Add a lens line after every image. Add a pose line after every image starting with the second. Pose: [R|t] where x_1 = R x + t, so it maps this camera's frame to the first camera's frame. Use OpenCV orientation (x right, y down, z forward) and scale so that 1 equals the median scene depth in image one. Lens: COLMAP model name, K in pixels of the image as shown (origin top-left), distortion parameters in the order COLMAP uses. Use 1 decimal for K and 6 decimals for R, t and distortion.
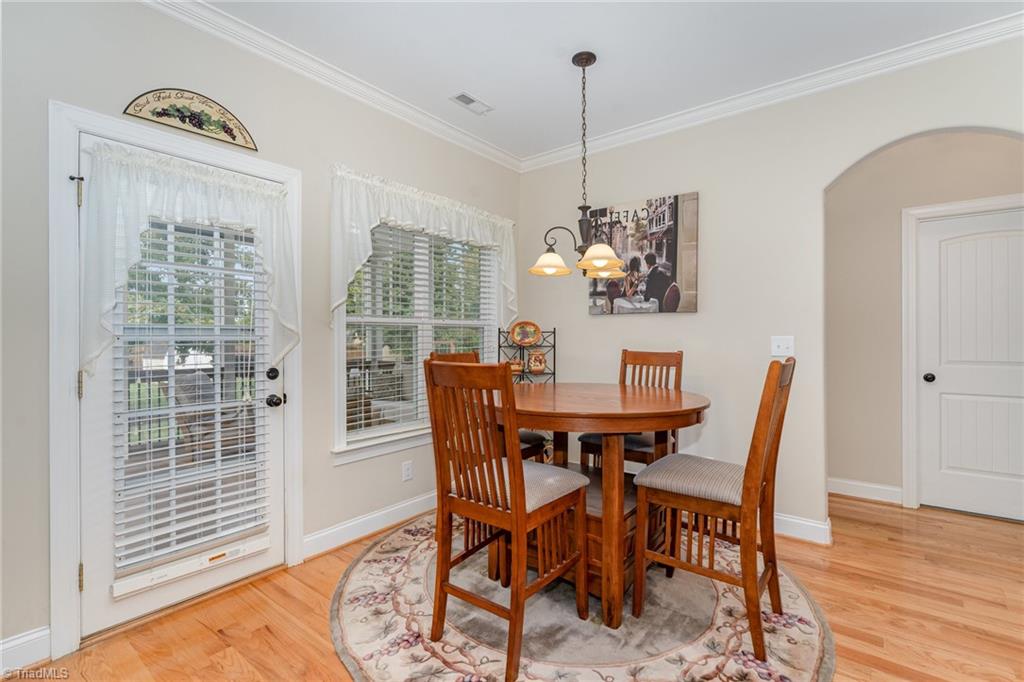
lens RADIAL K [[470.5, 0, 509.8], [0, 470.5, 337.3], [0, 0, 1]] dist [0.014630, -0.000171]
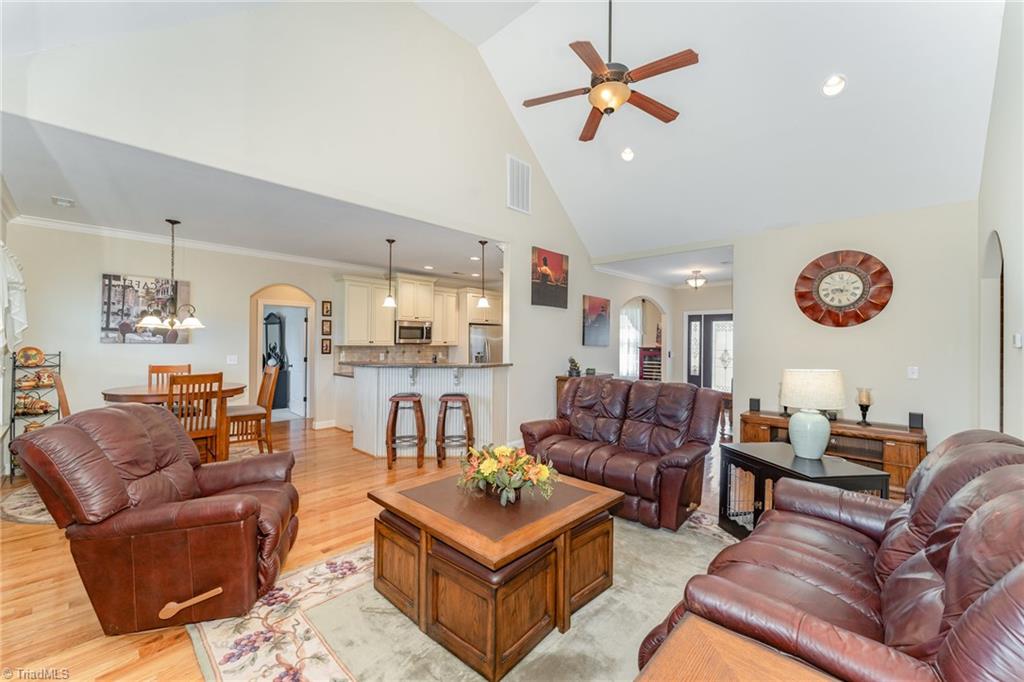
lens RADIAL K [[412.2, 0, 512.0], [0, 412.2, 341.0], [0, 0, 1]] dist [-0.000204, 0.000162]
pose [[0.073495, 0.003882, 0.997288, -1.441275], [-0.008965, 0.999955, -0.003232, -0.084972], [-0.997255, -0.008703, 0.073527, -0.550241]]
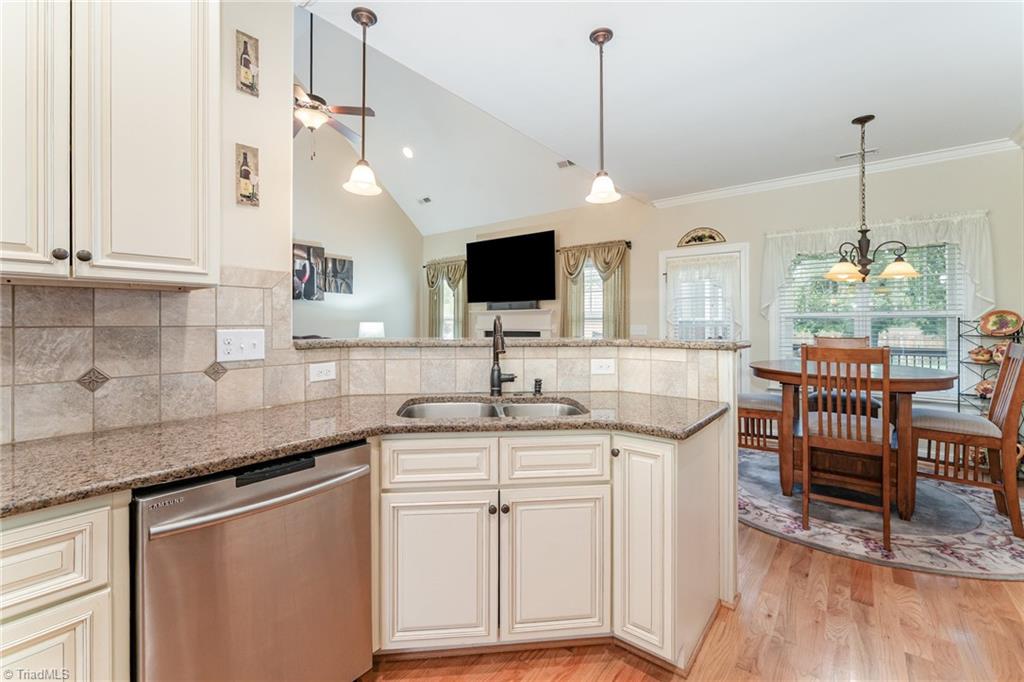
lens RADIAL K [[432.1, 0, 516.3], [0, 432.1, 320.1], [0, 0, 1]] dist [-0.002547, 0.000102]
pose [[0.007192, -0.003392, -0.999968, 1.333655], [0.000340, 0.999994, -0.003390, -0.016636], [0.999974, -0.000316, 0.007193, 0.009235]]
